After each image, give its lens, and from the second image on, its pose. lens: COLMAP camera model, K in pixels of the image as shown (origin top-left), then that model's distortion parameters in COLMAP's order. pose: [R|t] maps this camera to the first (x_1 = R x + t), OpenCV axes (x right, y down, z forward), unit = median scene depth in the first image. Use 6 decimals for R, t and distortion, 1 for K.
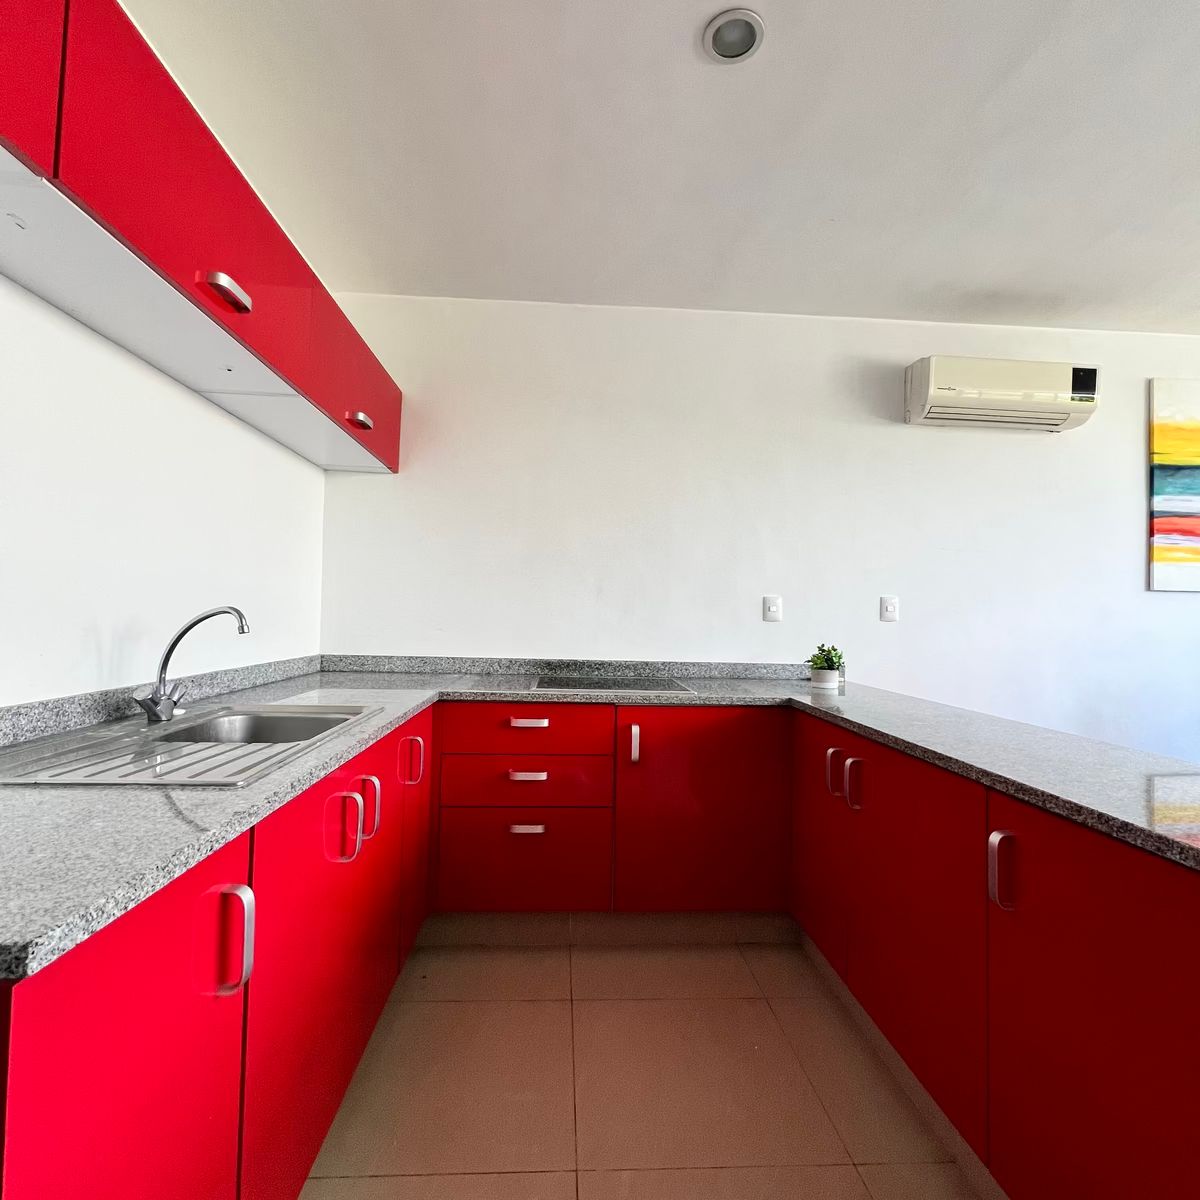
lens RADIAL K [[642.0, 0, 594.5], [0, 642.0, 600.9], [0, 0, 1]] dist [-0.001032, 0.000829]
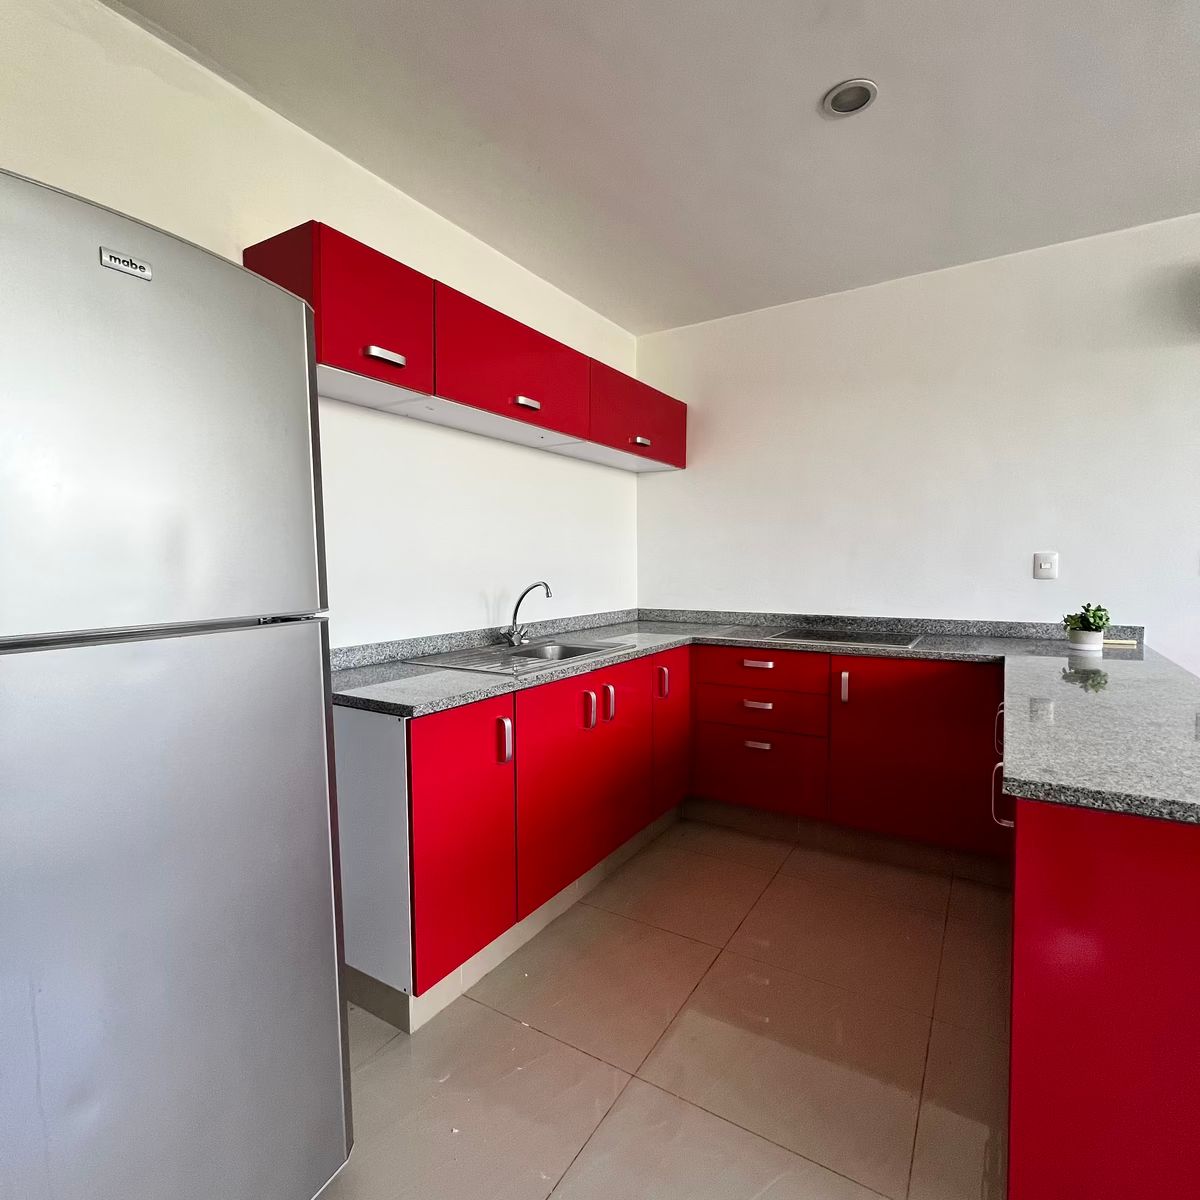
lens RADIAL K [[642.0, 0, 594.9], [0, 642.0, 600.0], [0, 0, 1]] dist [-0.001032, 0.000829]
pose [[0.815700, 0.004006, -0.578461, 0.316916], [0.039039, 0.997315, 0.061956, -0.025367], [0.577156, -0.073121, 0.813354, -0.189143]]
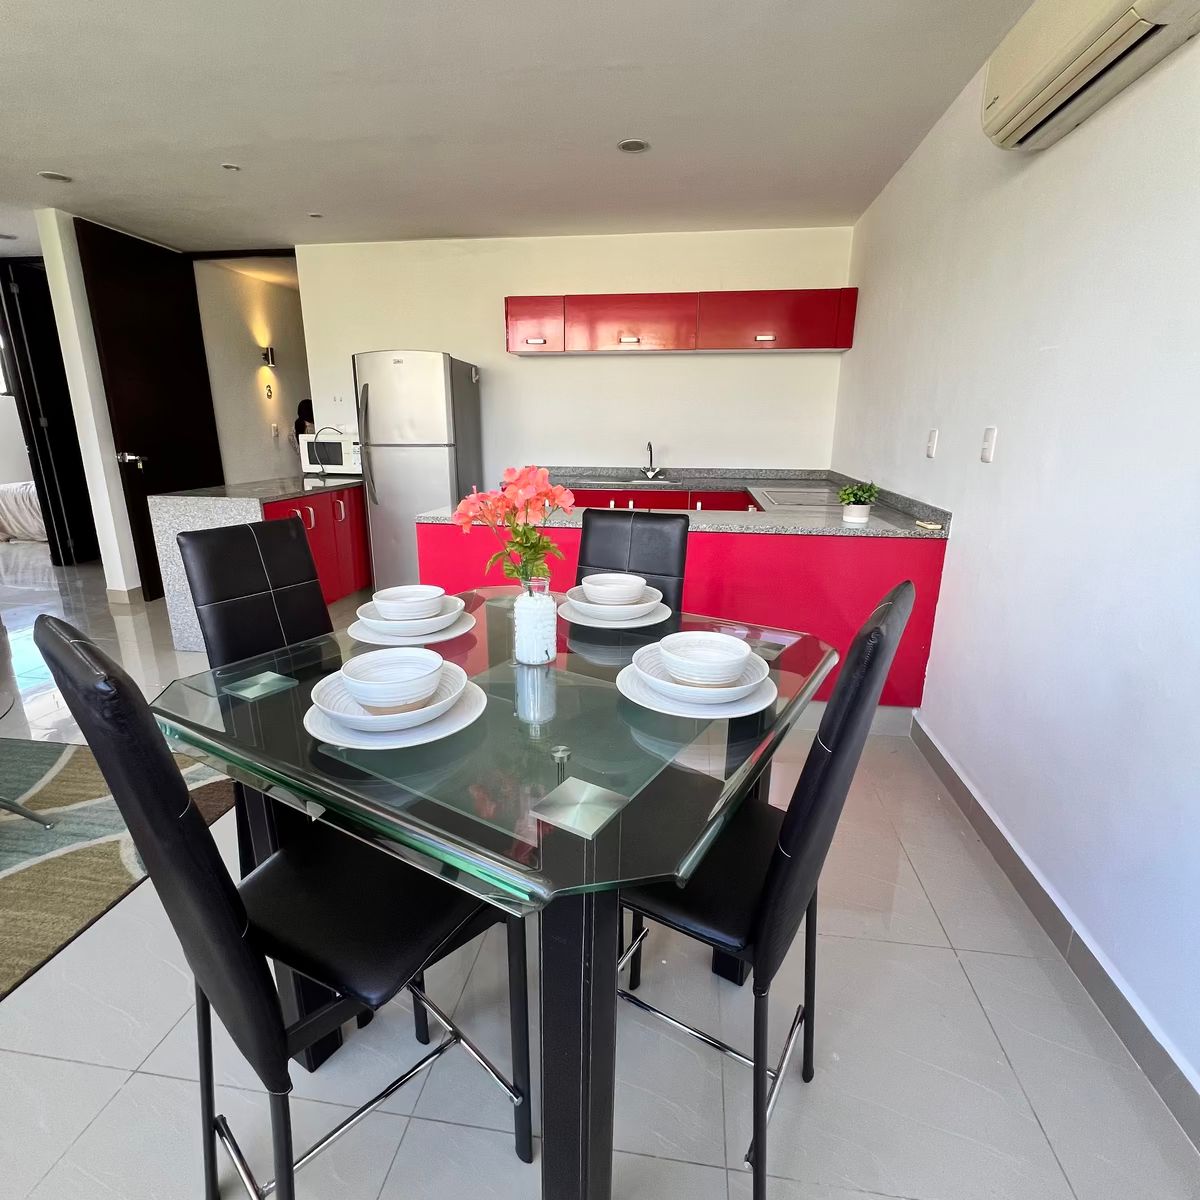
lens RADIAL K [[642.0, 0, 597.0], [0, 642.0, 602.7], [0, 0, 1]] dist [-0.001032, 0.000829]
pose [[-0.197906, 0.241255, -0.950068, 1.470183], [0.014776, 0.969863, 0.243204, 0.003397], [0.980110, 0.034093, -0.195506, 0.792624]]
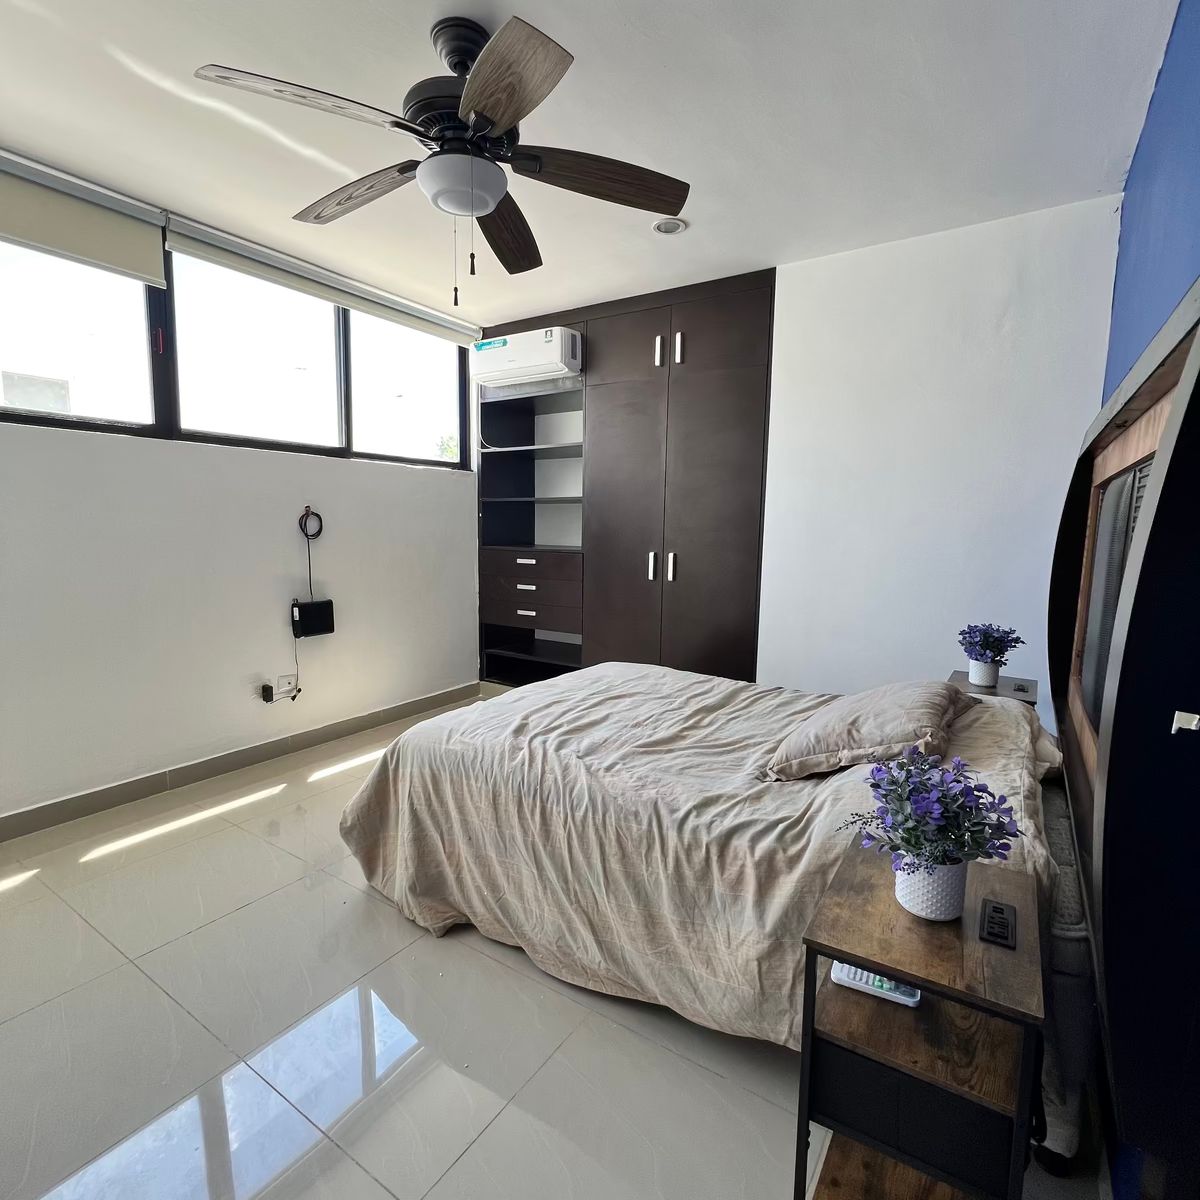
lens RADIAL K [[642.0, 0, 599.8], [0, 642.0, 606.9], [0, 0, 1]] dist [-0.001032, 0.000829]
pose [[-0.596326, 0.075482, -0.799185, -0.206180], [-0.003351, 0.995327, 0.096507, -0.083009], [0.802735, 0.060228, -0.593287, -1.610333]]
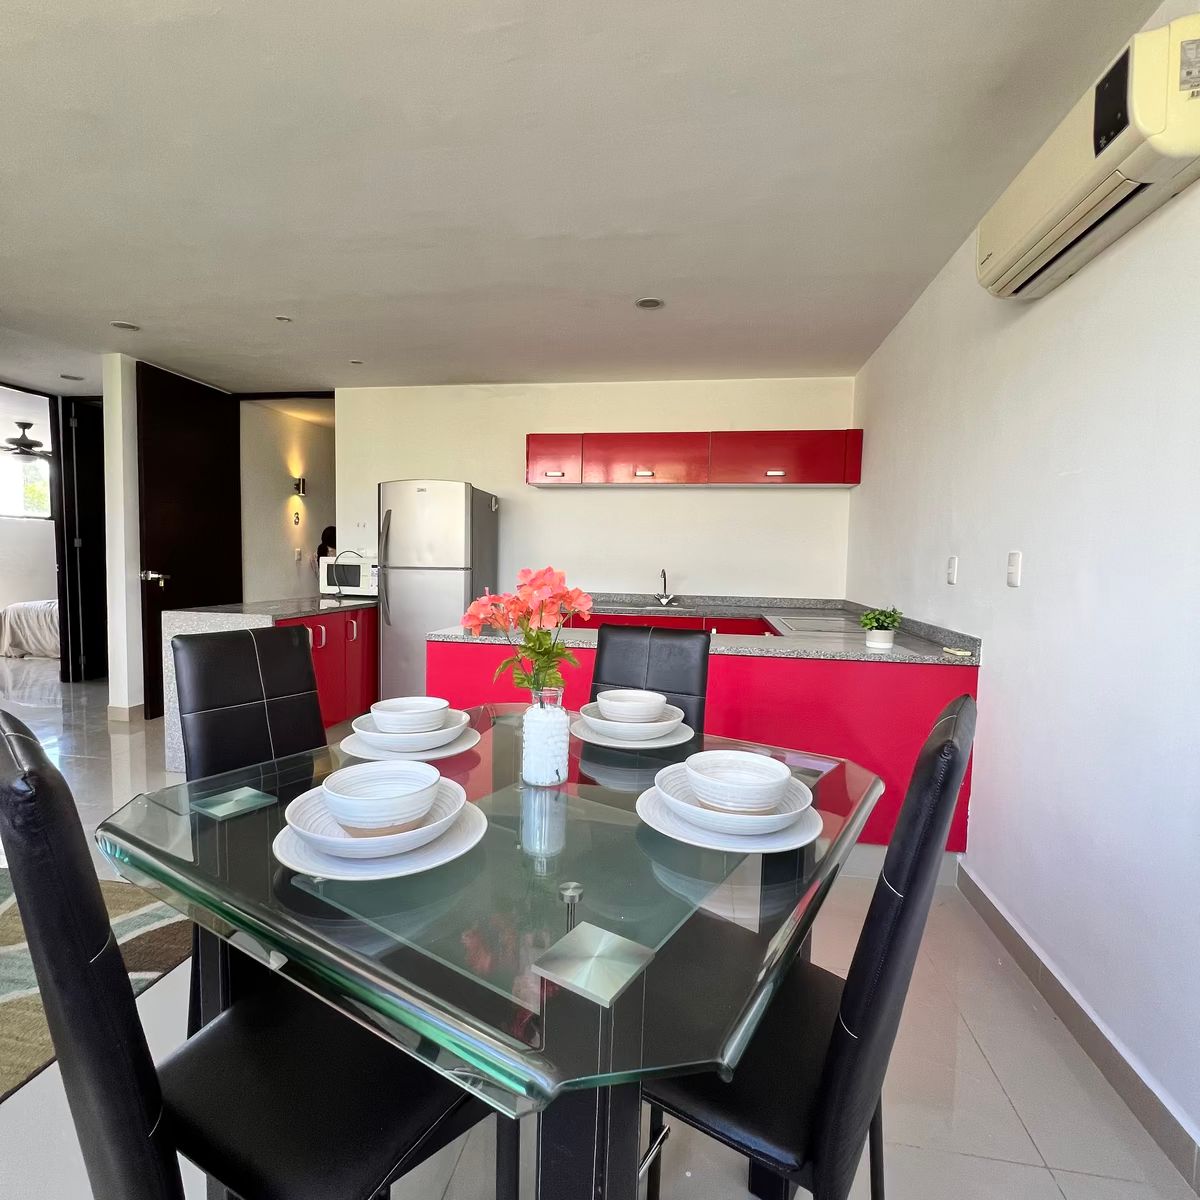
lens RADIAL K [[642.0, 0, 596.8], [0, 642.0, 602.5], [0, 0, 1]] dist [-0.001032, 0.000829]
pose [[-0.217257, 0.040535, -0.975272, 1.439242], [-0.001470, 0.999123, 0.041854, 0.023812], [0.976113, 0.010527, -0.217007, 0.781147]]
